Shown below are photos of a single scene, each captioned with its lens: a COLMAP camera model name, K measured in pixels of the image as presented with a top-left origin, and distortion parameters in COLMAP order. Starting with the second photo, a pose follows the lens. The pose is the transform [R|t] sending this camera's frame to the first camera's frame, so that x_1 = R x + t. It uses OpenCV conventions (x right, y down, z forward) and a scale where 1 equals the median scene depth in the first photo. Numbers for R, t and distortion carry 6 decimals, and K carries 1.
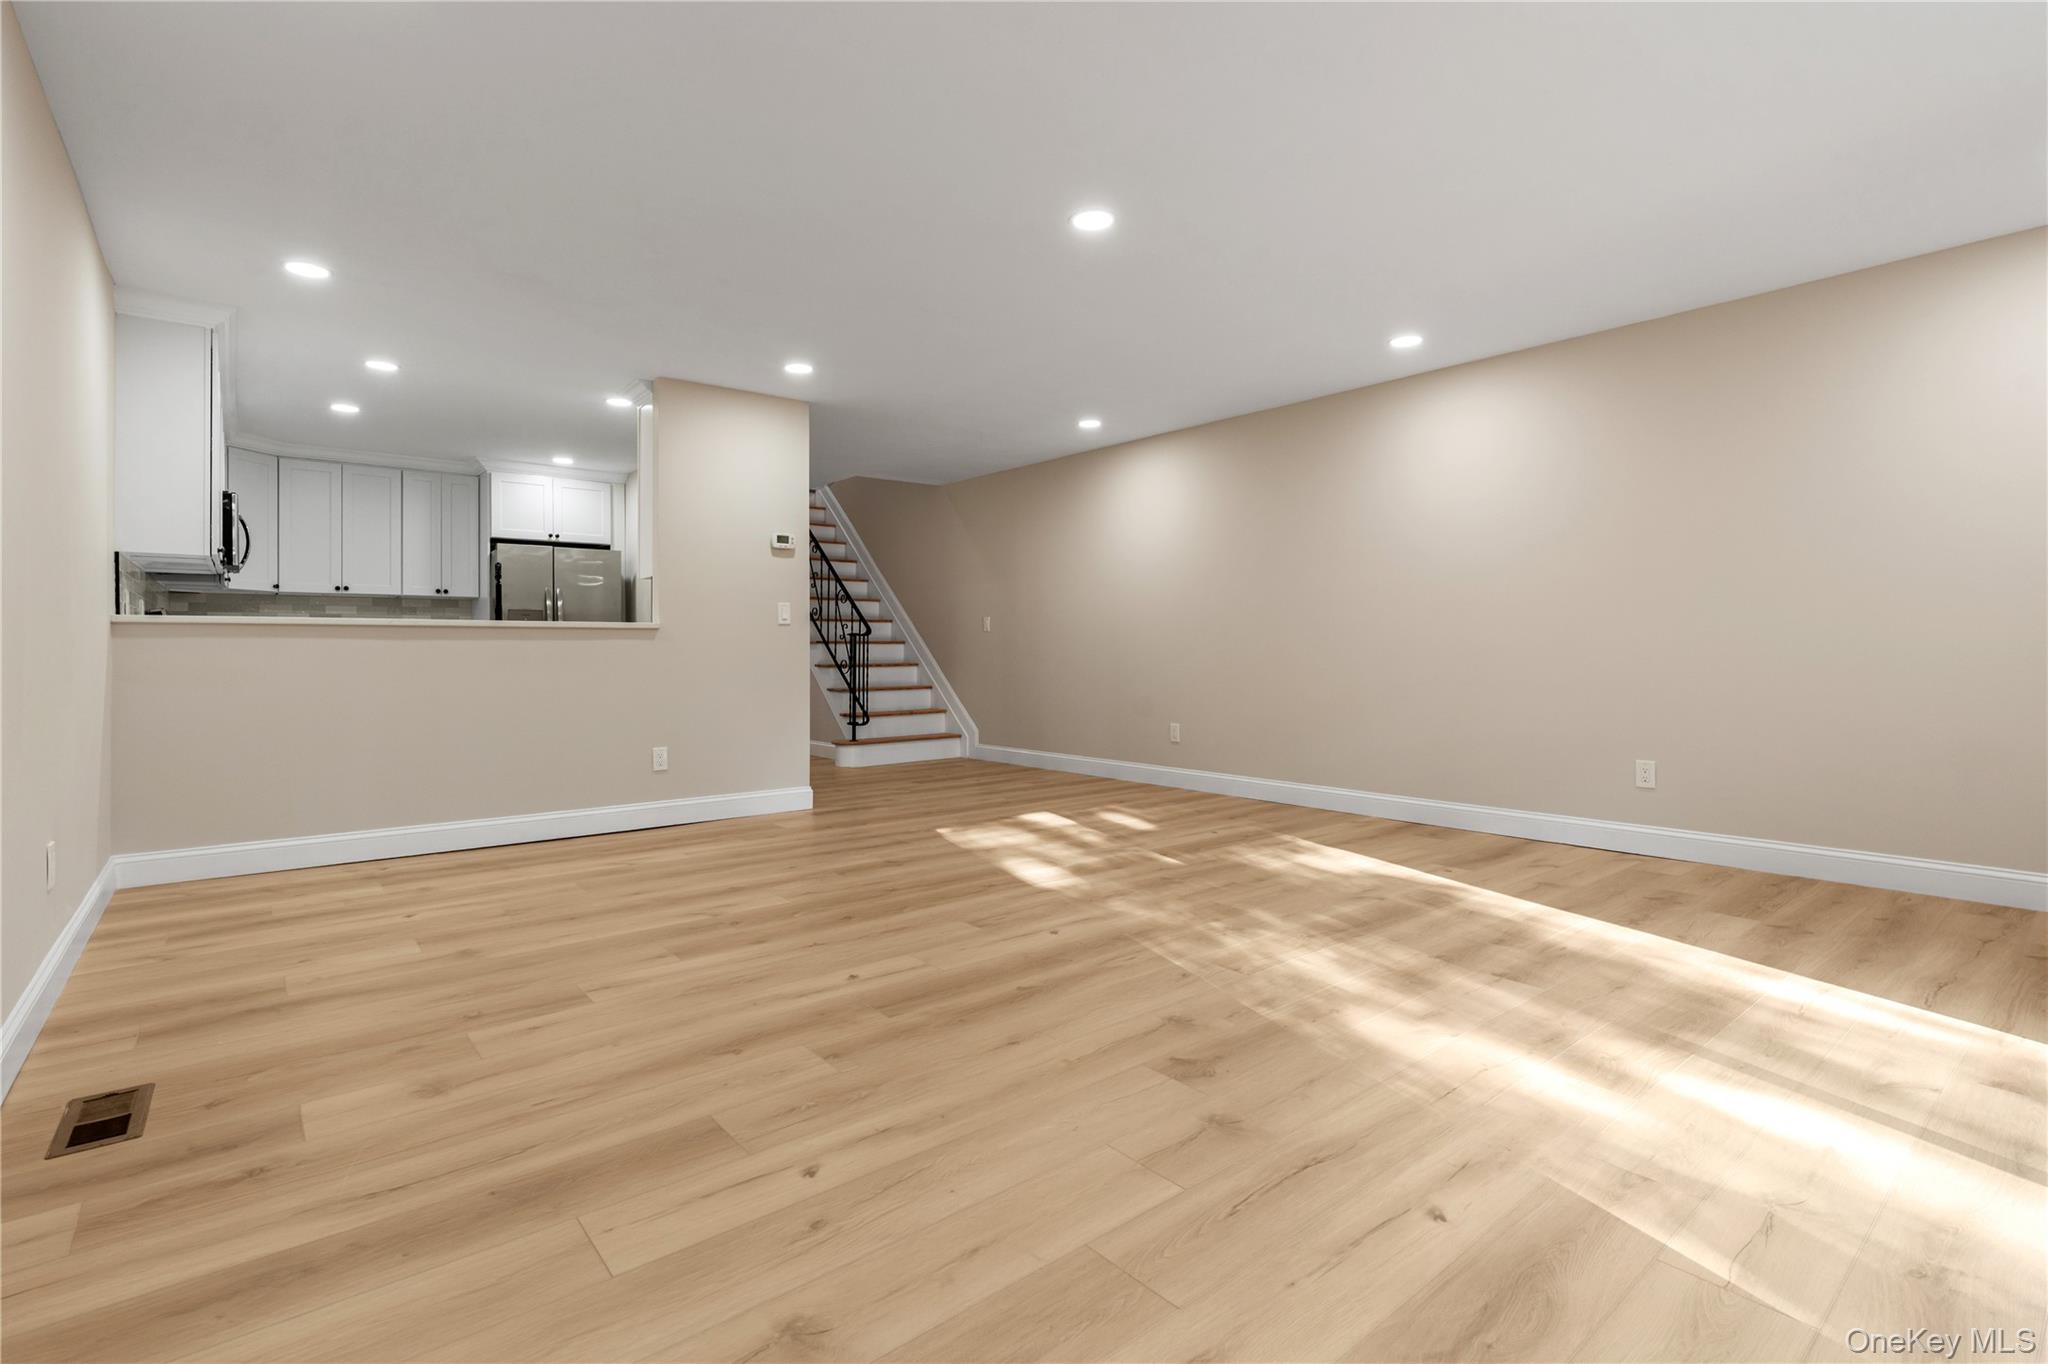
lens RADIAL K [[935.1, 0, 1027.7], [0, 935.1, 672.1], [0, 0, 1]] dist [-0.002647, -0.000224]
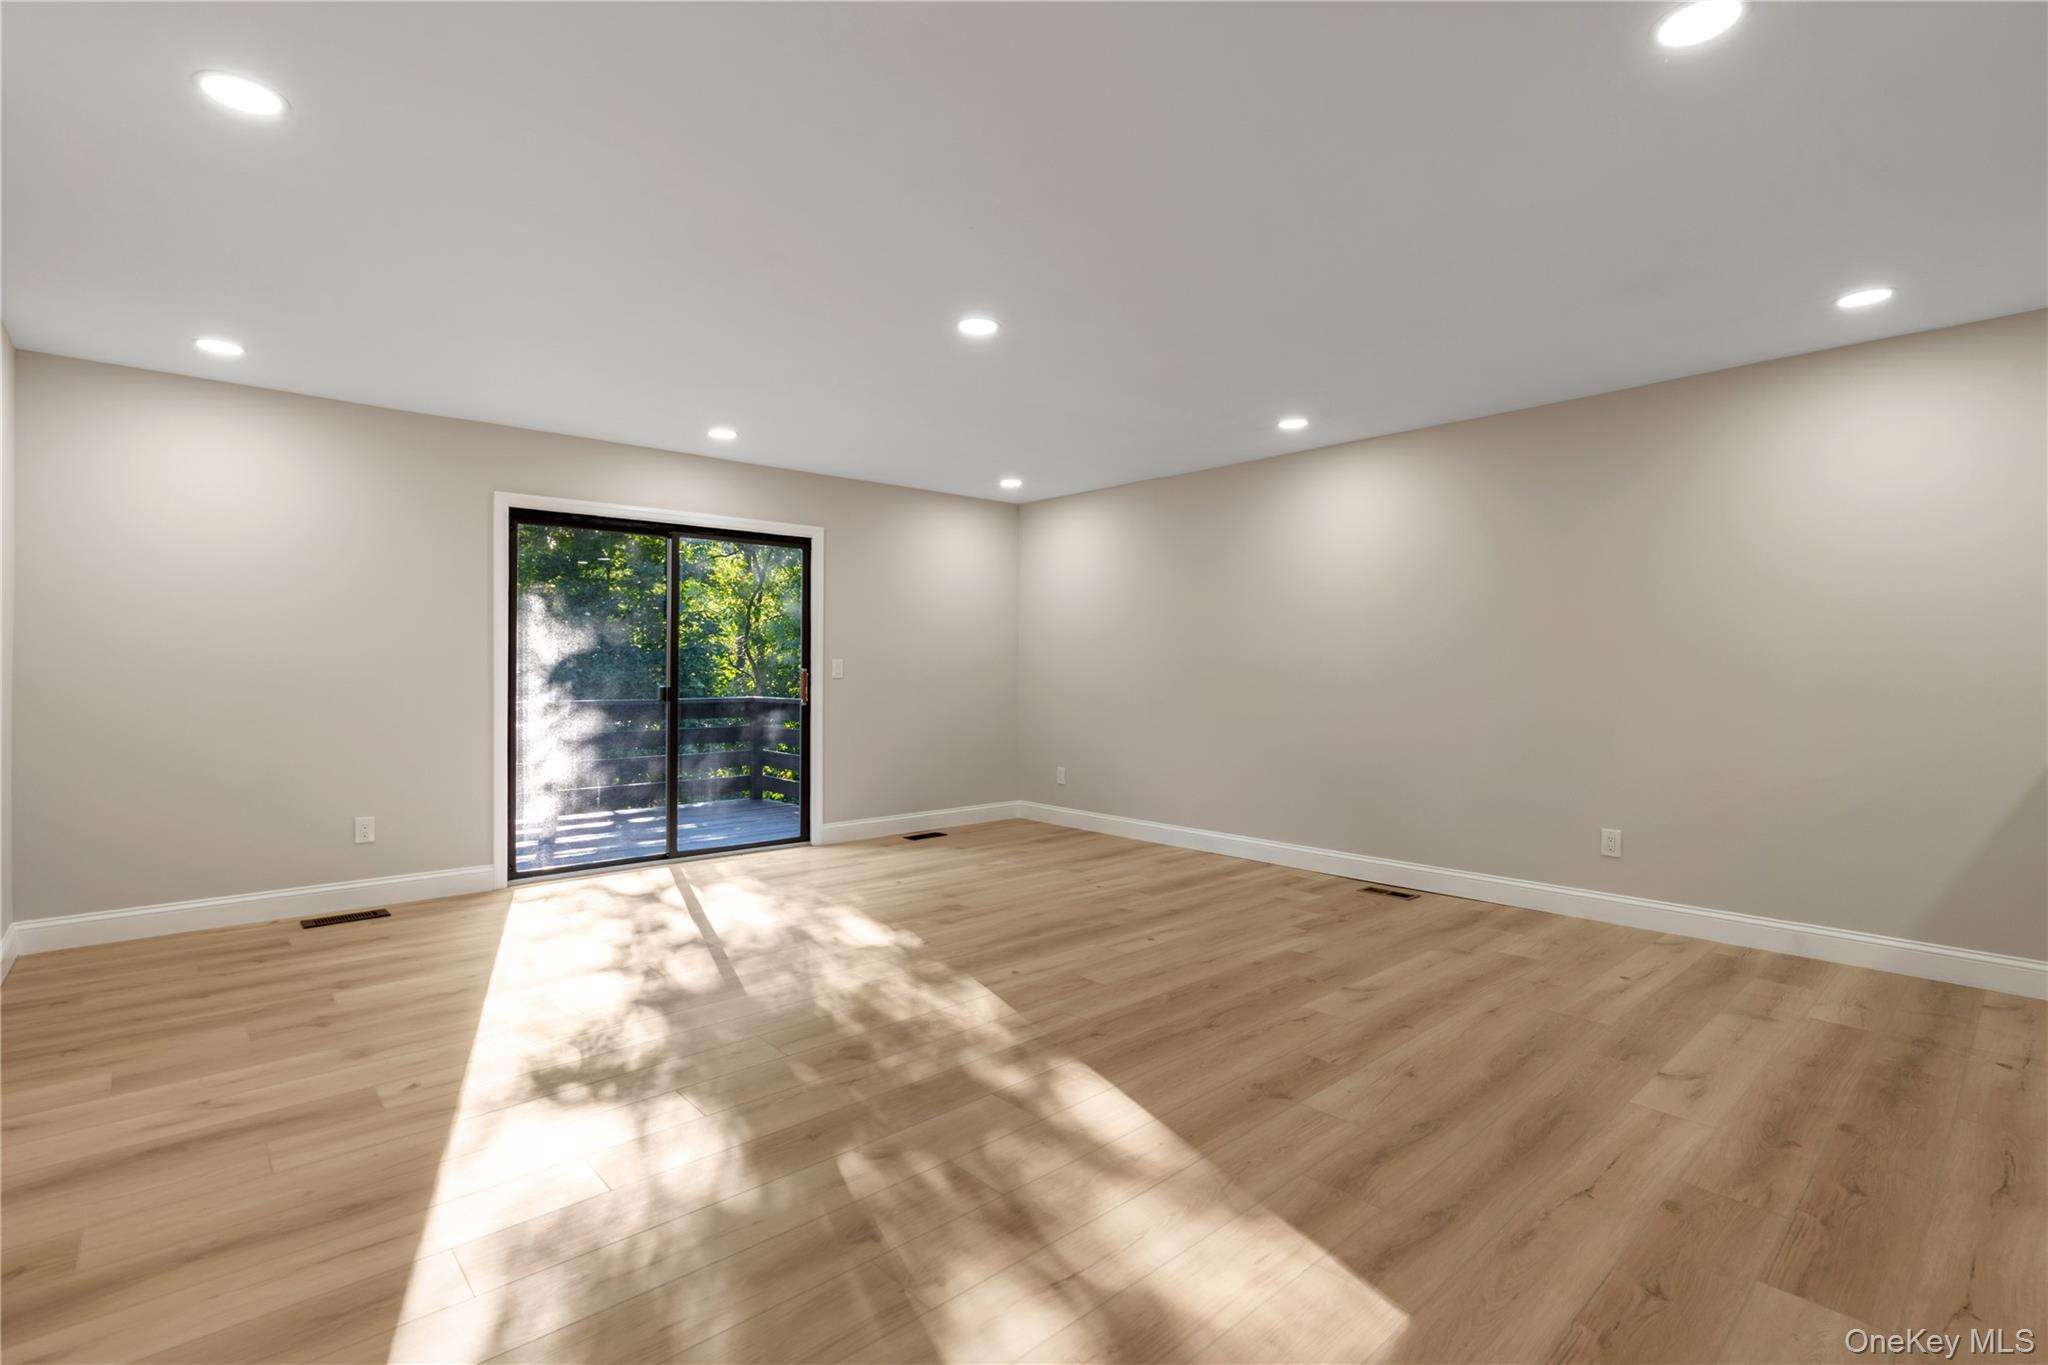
lens RADIAL K [[935.1, 0, 1022.8], [0, 935.1, 676.6], [0, 0, 1]] dist [-0.002647, -0.000224]
pose [[-0.999445, 0.000193, -0.033312, 0.064036], [-0.000448, 0.999815, 0.019226, -0.117106], [0.033309, 0.019230, -0.999260, 2.398578]]
